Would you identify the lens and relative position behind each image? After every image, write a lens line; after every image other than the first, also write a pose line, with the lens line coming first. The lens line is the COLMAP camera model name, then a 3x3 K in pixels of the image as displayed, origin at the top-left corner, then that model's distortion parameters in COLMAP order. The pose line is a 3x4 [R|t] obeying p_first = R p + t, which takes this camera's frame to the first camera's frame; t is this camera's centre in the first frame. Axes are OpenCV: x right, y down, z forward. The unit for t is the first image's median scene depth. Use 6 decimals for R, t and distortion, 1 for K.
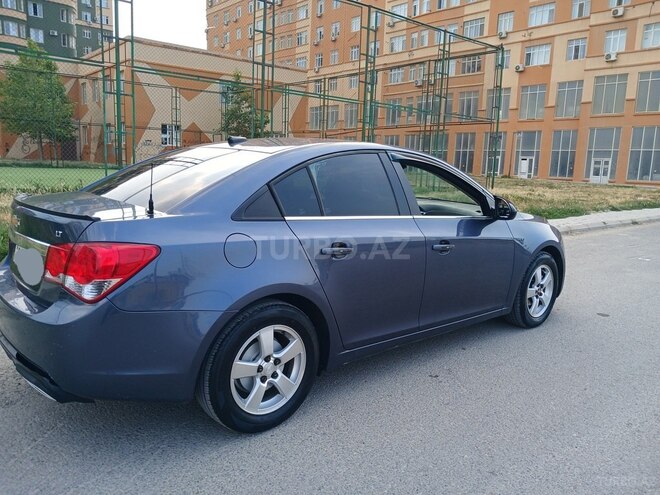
lens RADIAL K [[514.5, 0, 330.0], [0, 514.5, 247.5], [0, 0, 1]] dist [-0.000925, 0.008292]
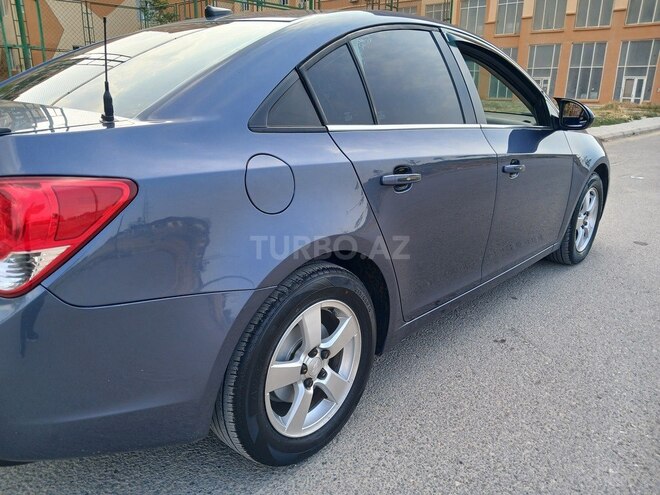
lens RADIAL K [[522.1, 0, 319.8], [0, 522.1, 253.3], [0, 0, 1]] dist [0.005064, 0.002018]
pose [[0.994057, -0.054180, 0.094425, -0.161753], [0.040344, 0.988941, 0.142716, 0.002095], [-0.101113, -0.138058, 0.985249, 0.362978]]
